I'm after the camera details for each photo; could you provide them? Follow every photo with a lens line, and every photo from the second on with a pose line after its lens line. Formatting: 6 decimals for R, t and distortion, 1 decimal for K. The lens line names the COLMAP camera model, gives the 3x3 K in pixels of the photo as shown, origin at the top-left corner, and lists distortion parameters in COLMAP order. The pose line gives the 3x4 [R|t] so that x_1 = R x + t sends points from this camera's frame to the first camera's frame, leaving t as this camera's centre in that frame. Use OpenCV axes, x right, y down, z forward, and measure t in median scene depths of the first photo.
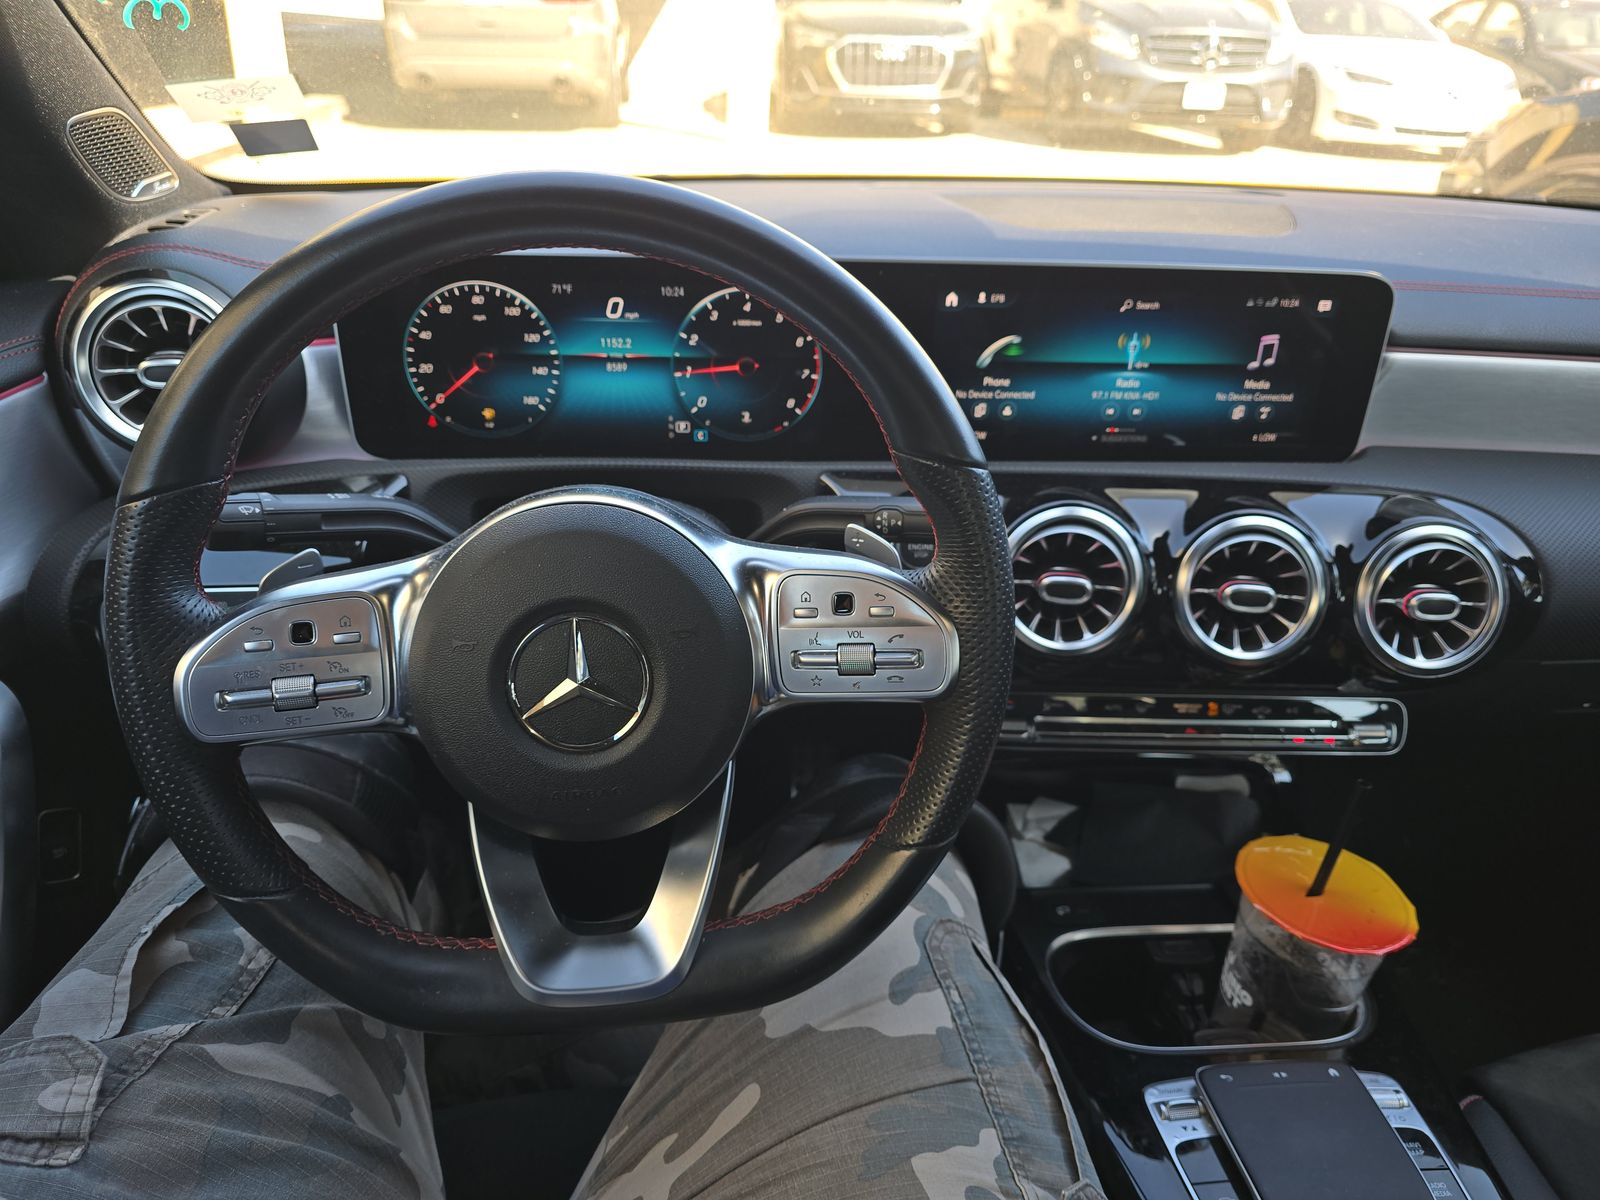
lens RADIAL K [[1097.9, 0, 797.2], [0, 1097.9, 596.8], [0, 0, 1]] dist [0.043135, -0.042852]
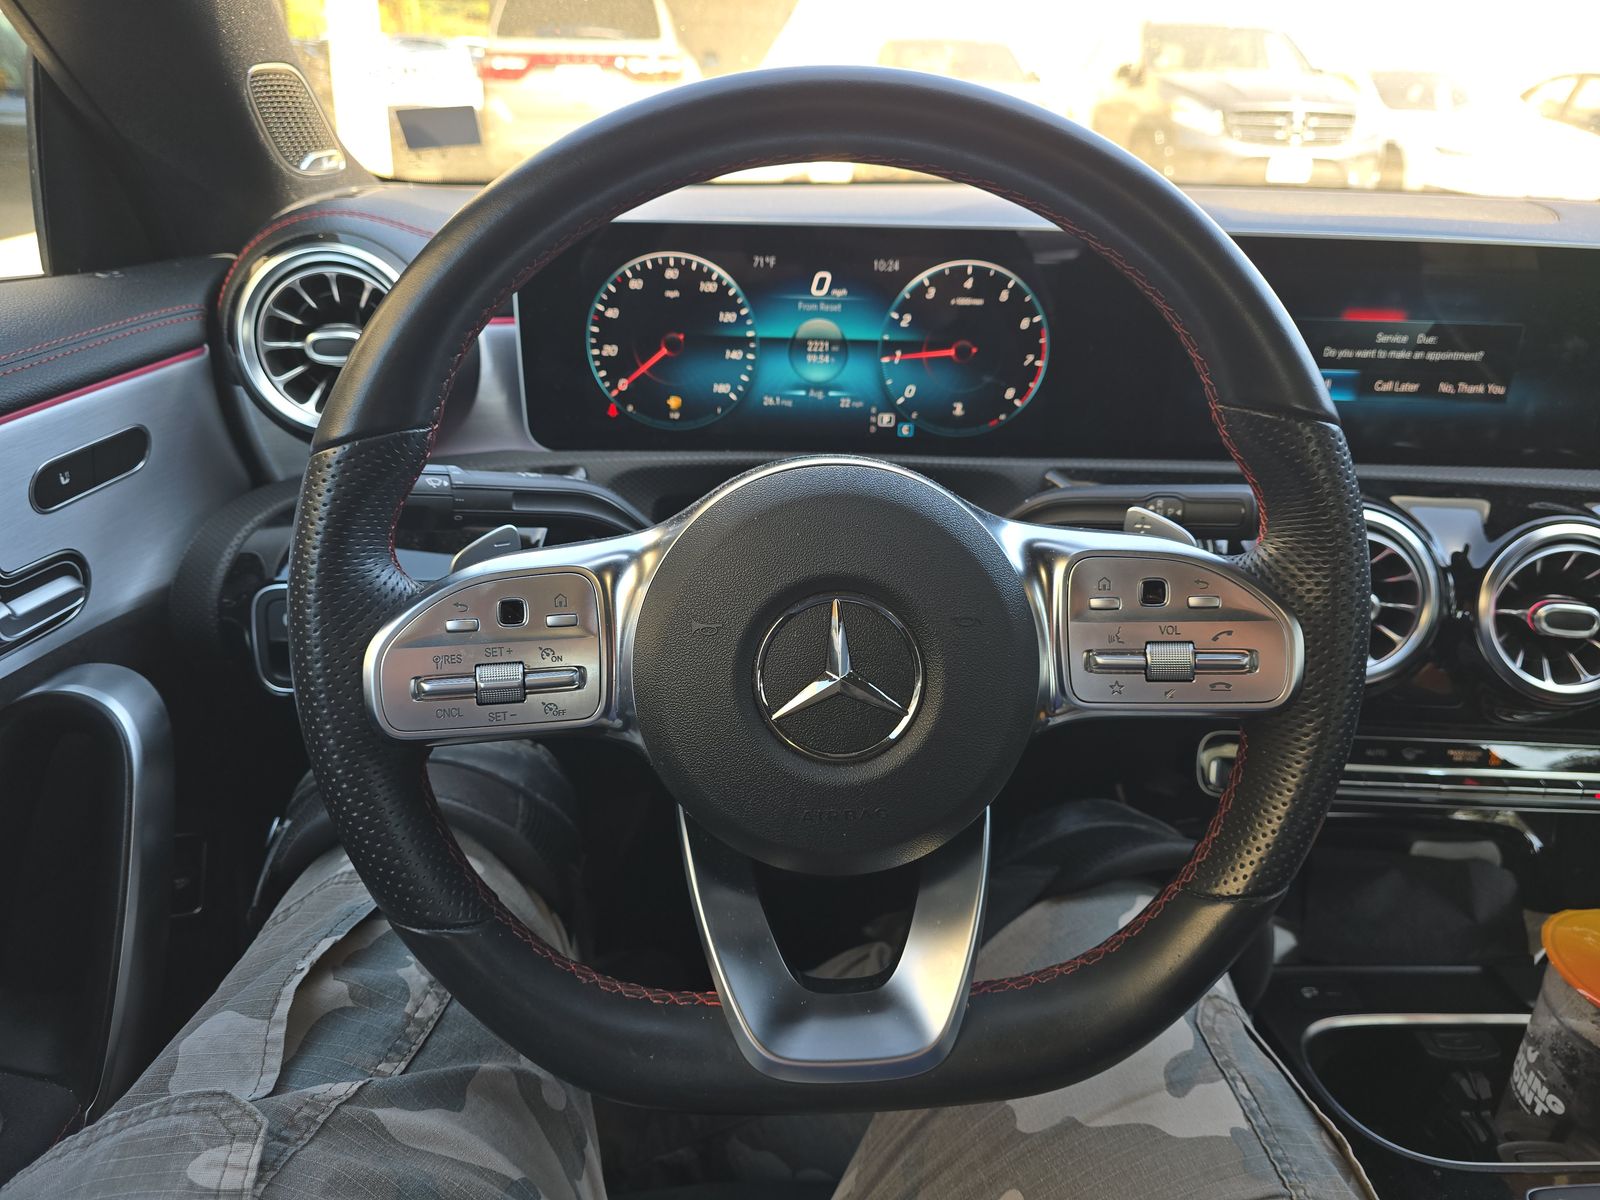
lens RADIAL K [[1098.8, 0, 803.1], [0, 1098.8, 599.5], [0, 0, 1]] dist [0.044772, -0.042962]
pose [[0.998318, 0.018525, -0.054937, -0.141134], [-0.021807, 0.997975, -0.059752, 0.053939], [0.053719, 0.060849, 0.996700, 0.135664]]
